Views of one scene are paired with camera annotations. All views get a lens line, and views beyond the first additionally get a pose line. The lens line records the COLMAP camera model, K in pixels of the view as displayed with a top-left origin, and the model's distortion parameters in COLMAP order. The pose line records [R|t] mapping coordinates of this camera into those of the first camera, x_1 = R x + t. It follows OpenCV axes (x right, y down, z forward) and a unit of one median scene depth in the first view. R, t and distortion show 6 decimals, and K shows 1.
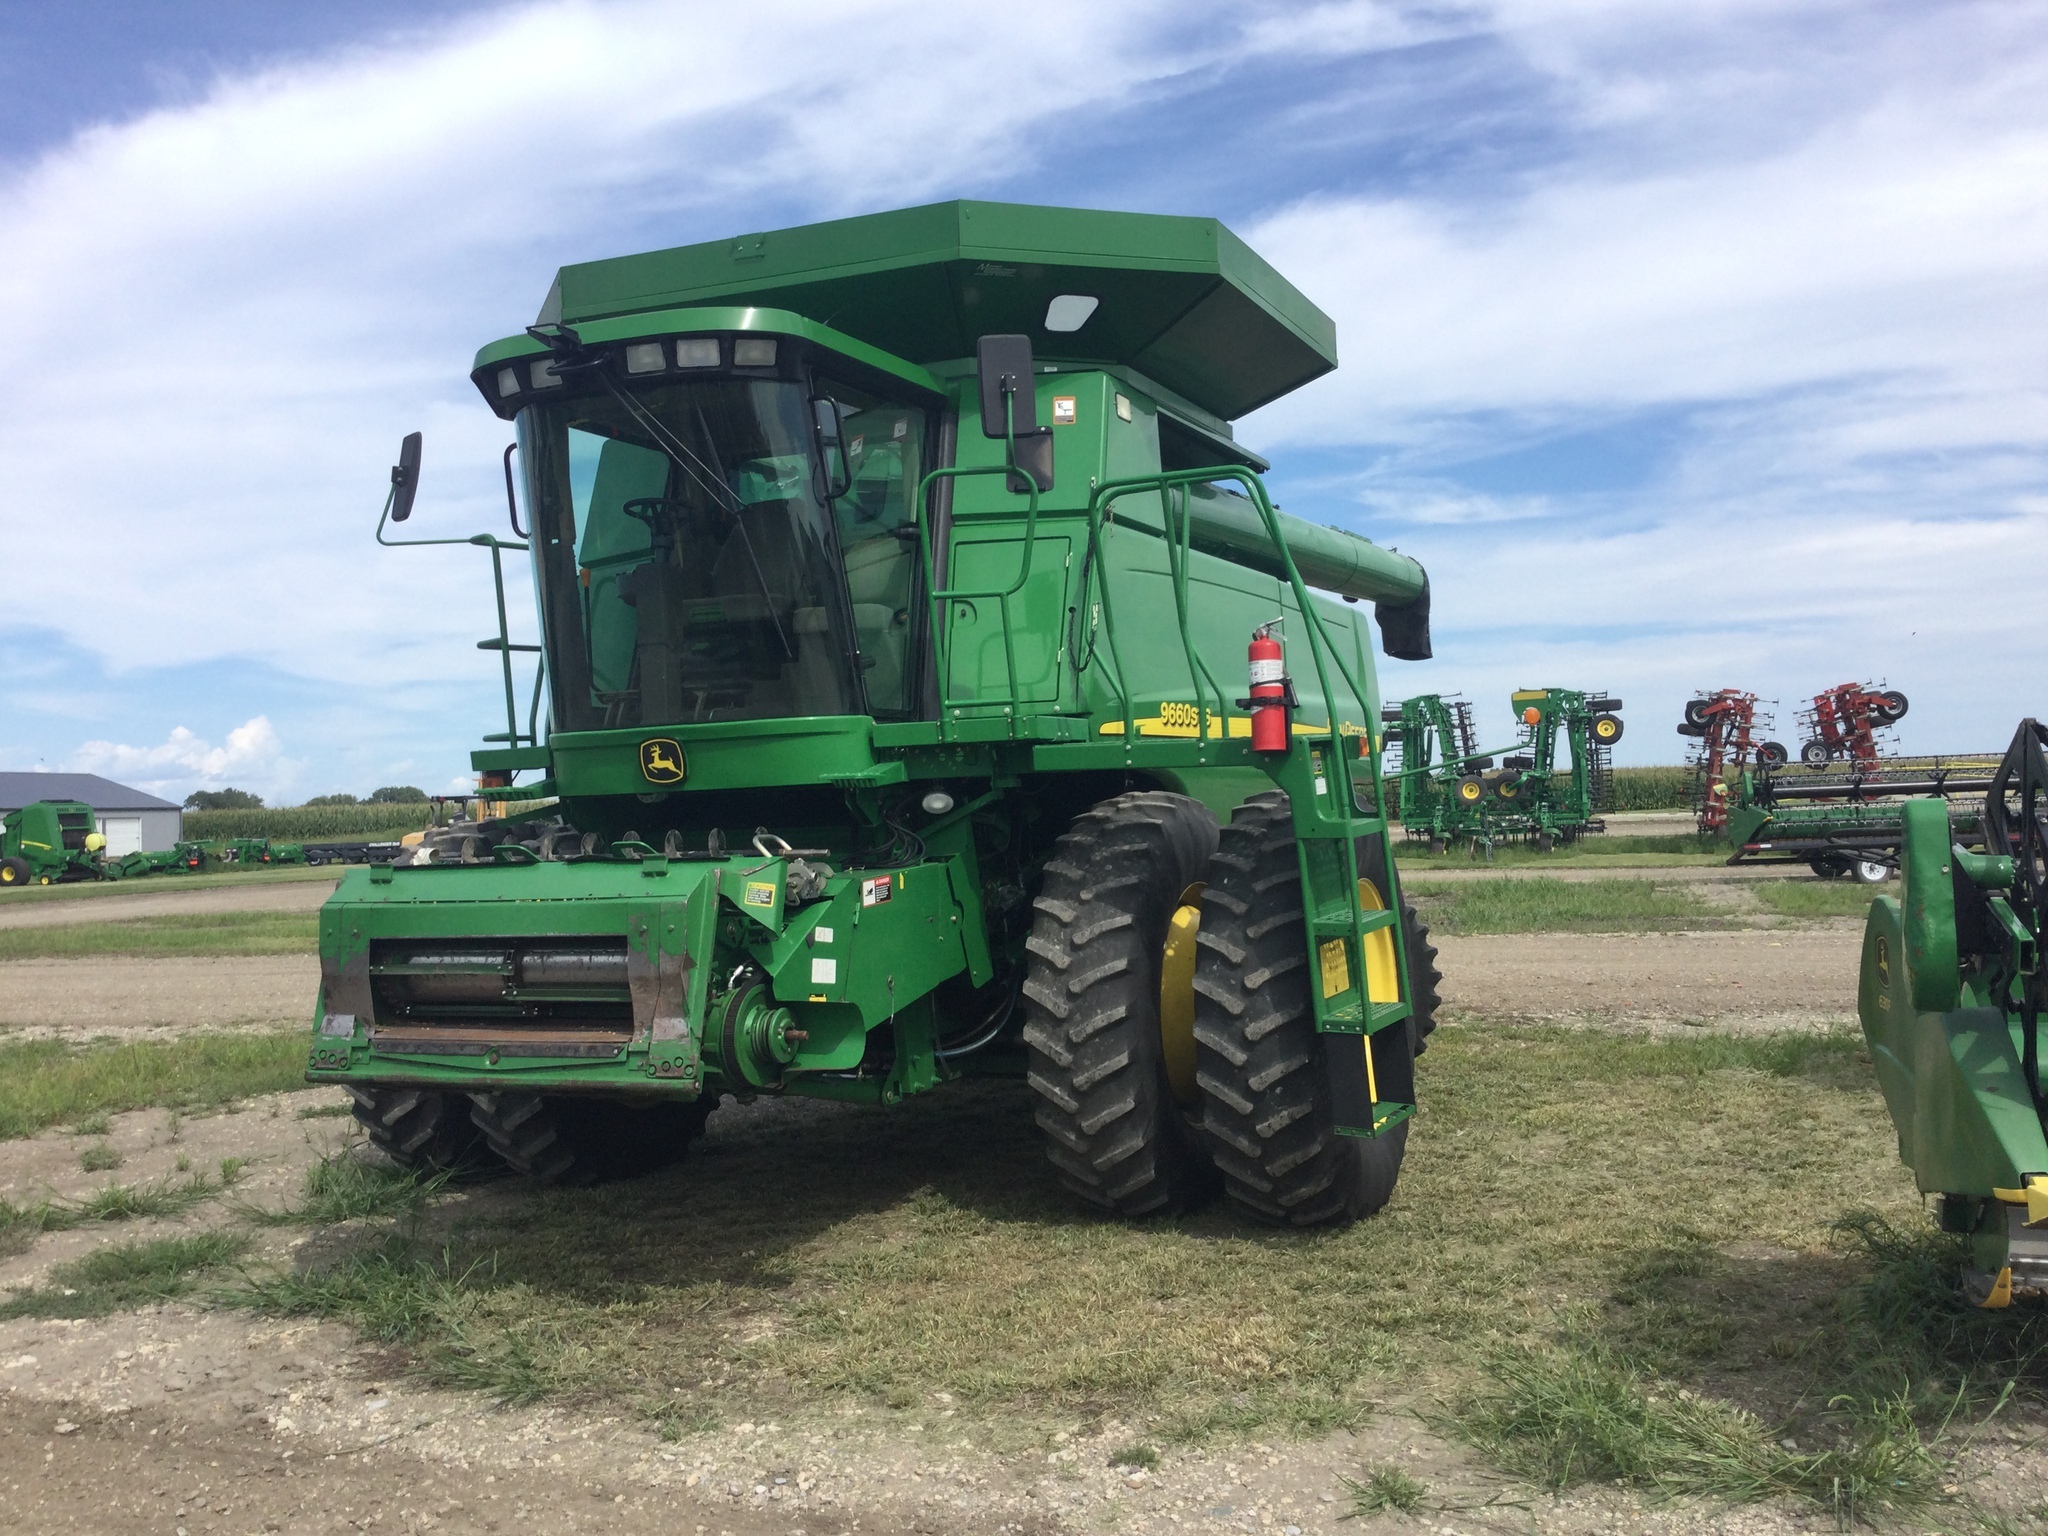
lens RADIAL K [[1849.3, 0, 1024.0], [0, 1849.3, 768.0], [0, 0, 1]] dist [0.077815, -0.130792]
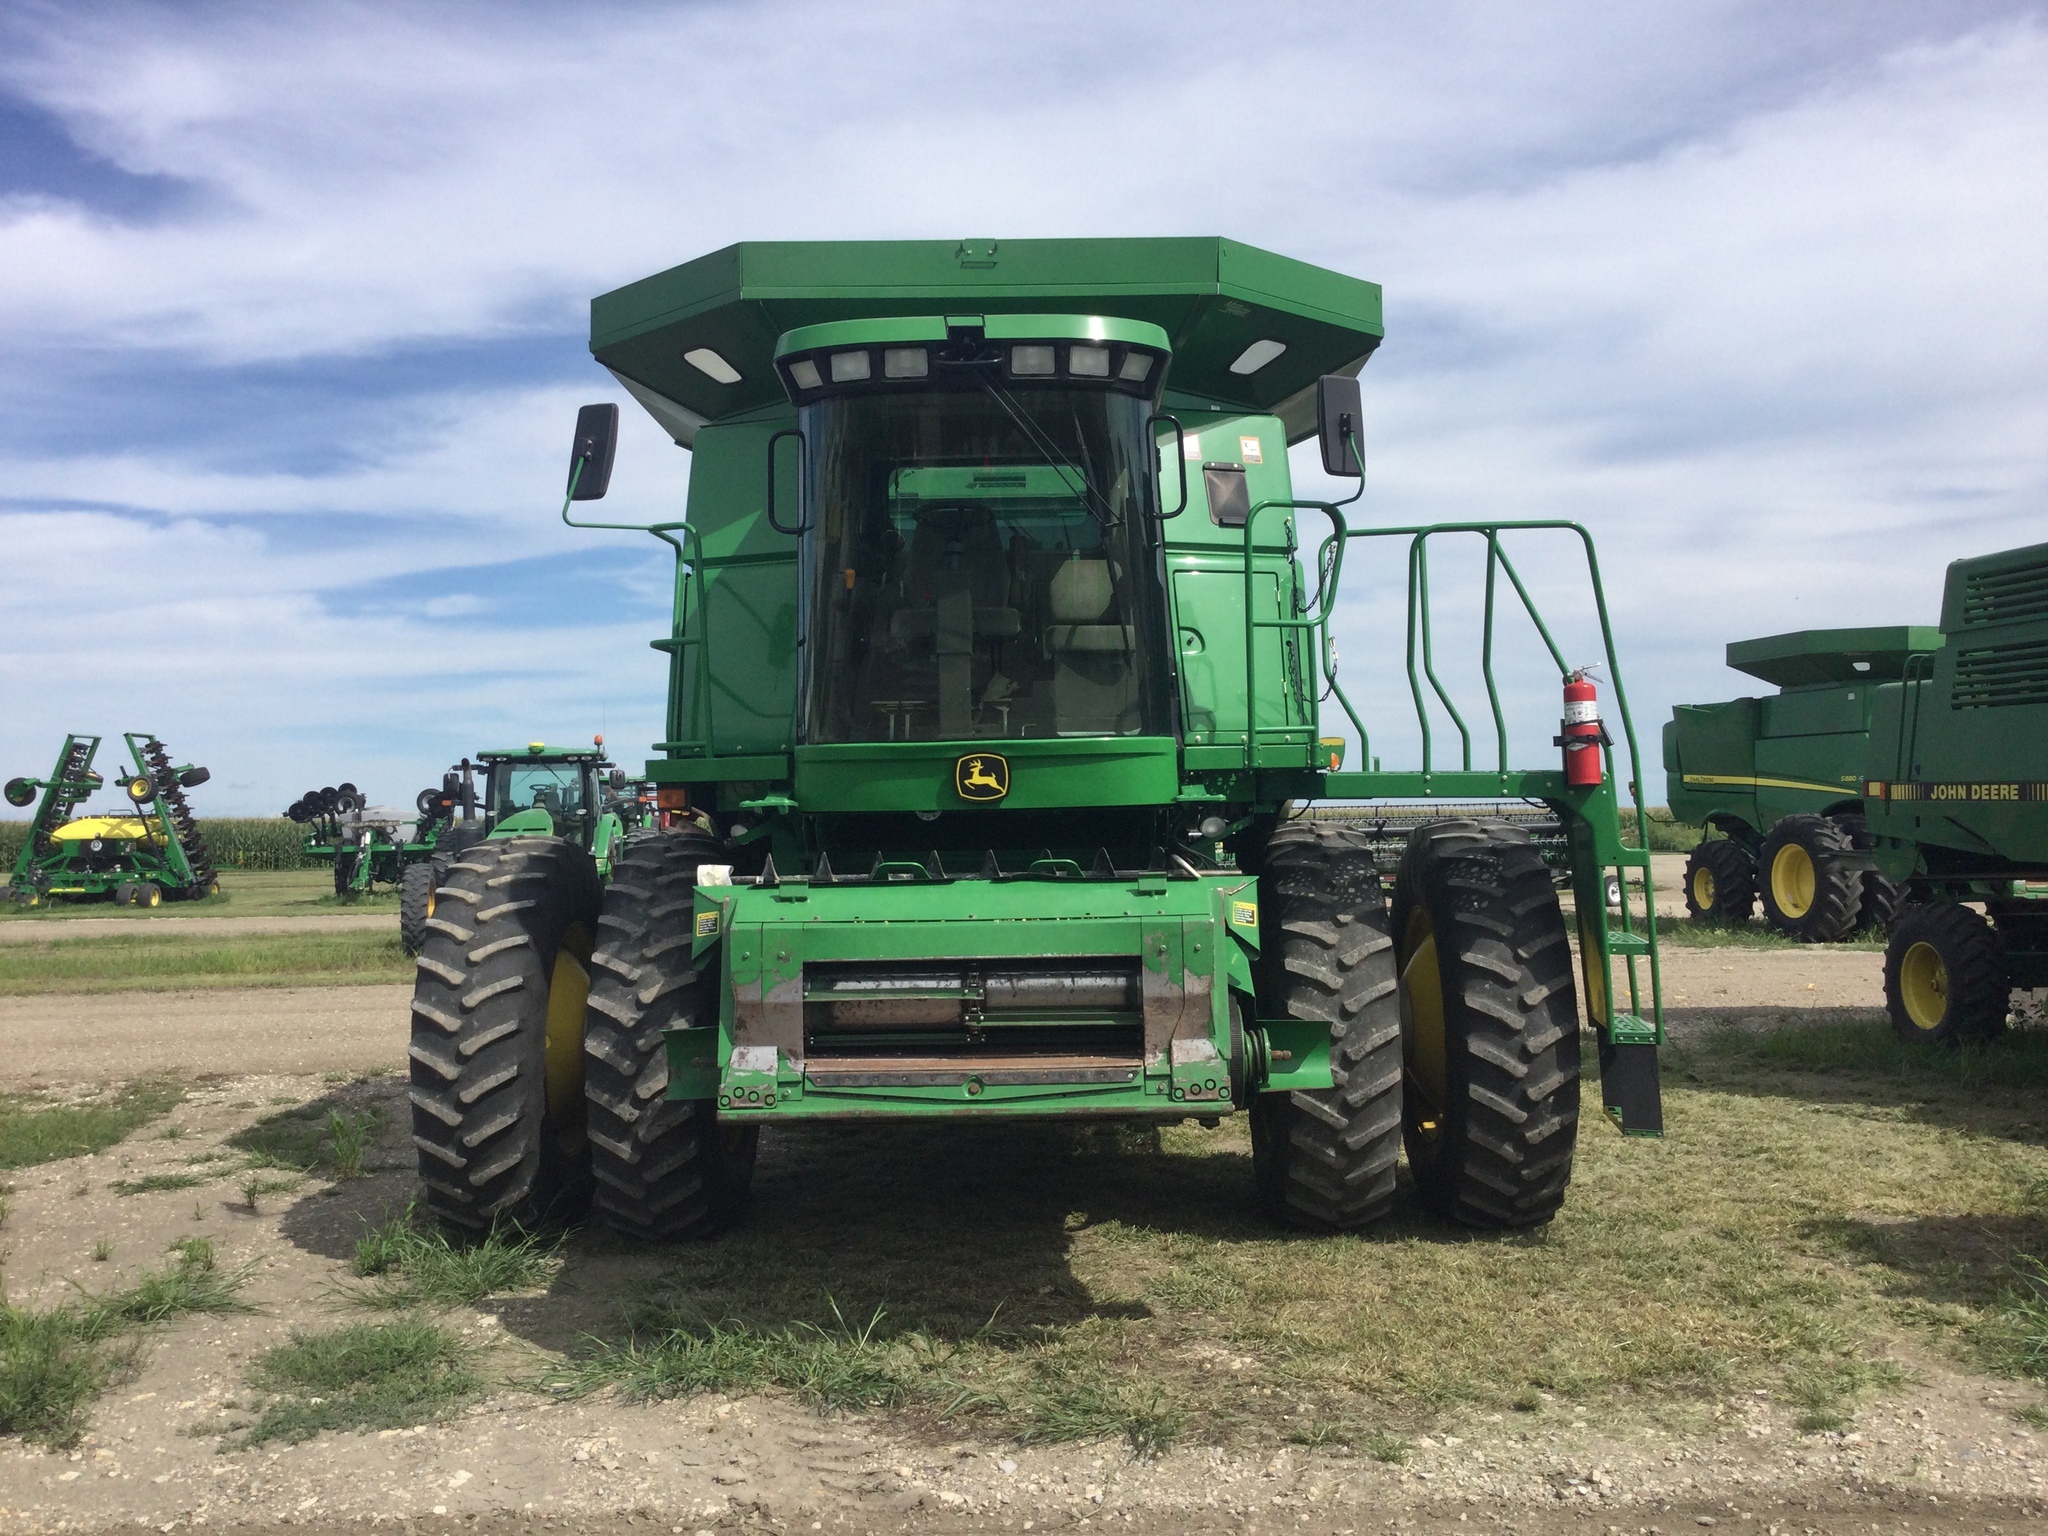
lens RADIAL K [[1849.3, 0, 1024.0], [0, 1849.3, 768.0], [0, 0, 1]] dist [0.077815, -0.130792]
pose [[0.922111, 0.031923, 0.385606, -0.567702], [-0.023283, 0.999363, -0.027057, 0.017588], [-0.386224, 0.015971, 0.922267, 0.114844]]
